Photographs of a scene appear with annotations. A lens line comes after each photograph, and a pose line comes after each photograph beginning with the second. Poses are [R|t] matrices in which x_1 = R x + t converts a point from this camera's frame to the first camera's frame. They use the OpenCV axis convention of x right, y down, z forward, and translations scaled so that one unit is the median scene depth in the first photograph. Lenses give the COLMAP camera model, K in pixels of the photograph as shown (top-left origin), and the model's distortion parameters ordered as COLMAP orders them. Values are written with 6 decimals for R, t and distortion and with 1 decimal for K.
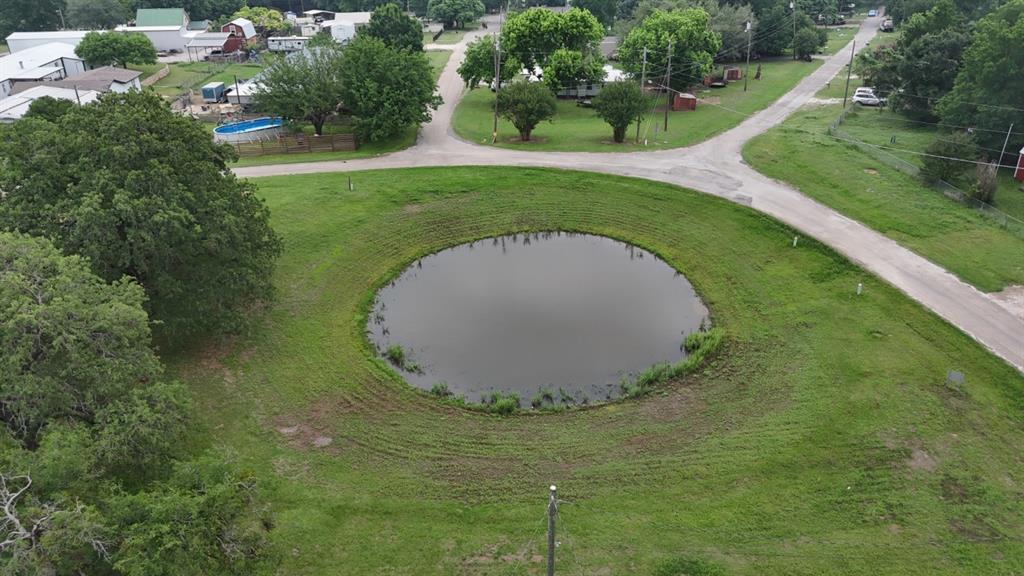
lens RADIAL K [[750.8, 0, 510.0], [0, 750.8, 289.8], [0, 0, 1]] dist [0.069359, -0.069065]
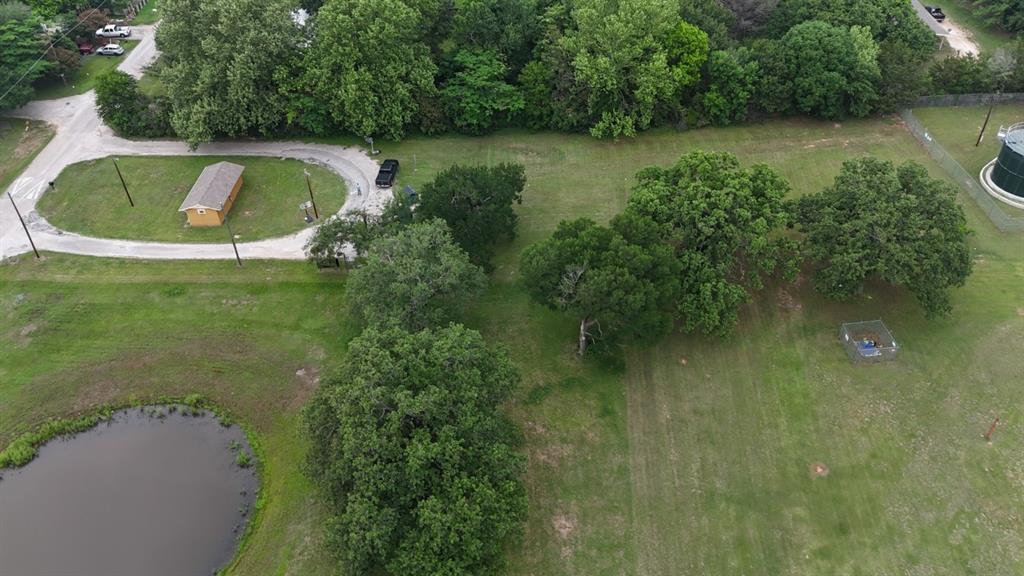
lens RADIAL K [[750.8, 0, 517.7], [0, 750.8, 288.1], [0, 0, 1]] dist [0.069359, -0.069065]
pose [[-0.997076, -0.026763, 0.071580, -0.559364], [0.054830, 0.401925, 0.914030, -0.965008], [-0.053233, 0.915281, -0.399282, 0.932534]]
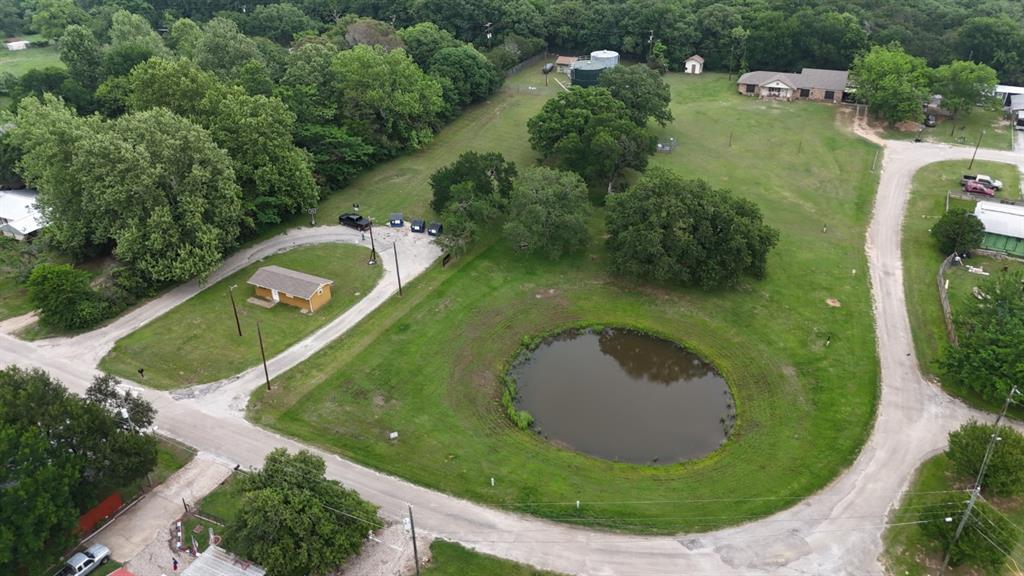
lens RADIAL K [[750.8, 0, 520.3], [0, 750.8, 289.0], [0, 0, 1]] dist [0.069359, -0.069065]
pose [[-0.512928, 0.455790, -0.727434, 1.005901], [-0.366660, 0.649886, 0.665739, -0.919737], [0.776187, 0.608197, -0.166225, 0.829412]]
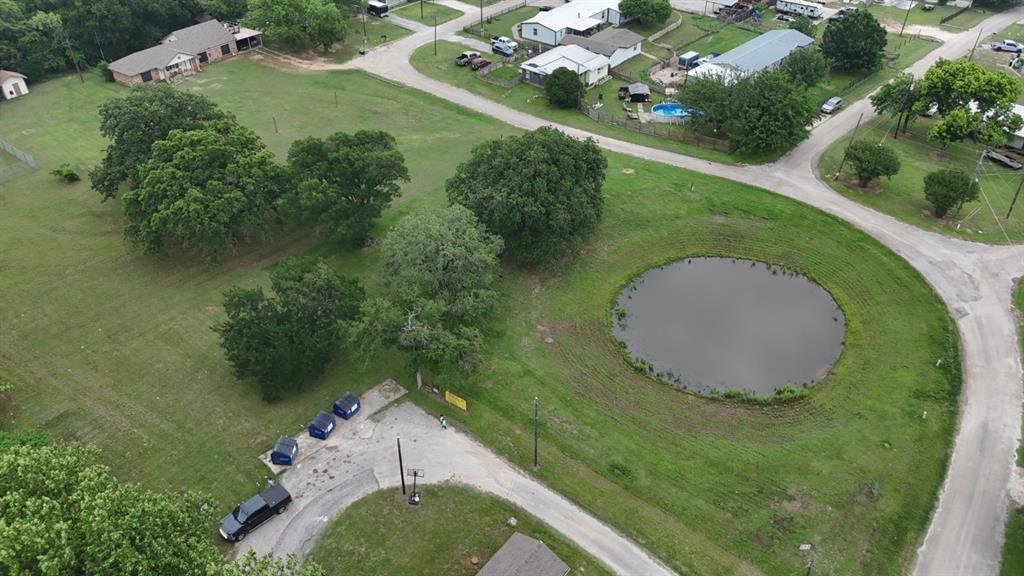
lens RADIAL K [[750.8, 0, 513.9], [0, 750.8, 283.7], [0, 0, 1]] dist [0.069359, -0.069065]
pose [[0.732038, 0.408903, -0.544902, 0.448522], [-0.306467, 0.911995, 0.272657, -0.286178], [0.608439, -0.032601, 0.792931, -0.415241]]
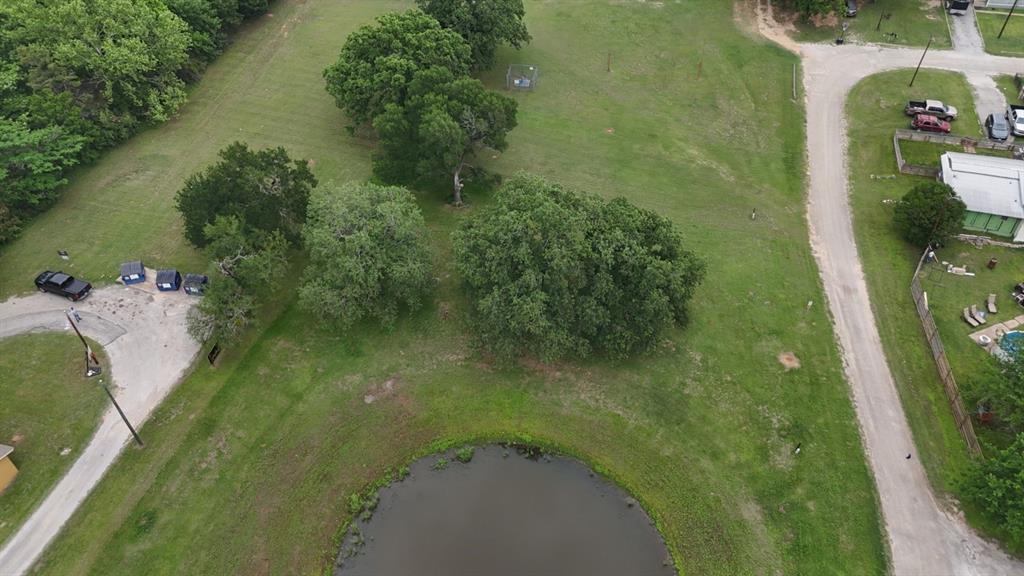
lens RADIAL K [[750.8, 0, 516.3], [0, 750.8, 292.9], [0, 0, 1]] dist [0.069359, -0.069065]
pose [[-0.324477, 0.660622, -0.676974, 0.389028], [-0.409147, 0.547256, 0.730143, -0.797245], [0.852827, 0.513896, 0.092719, 0.608875]]
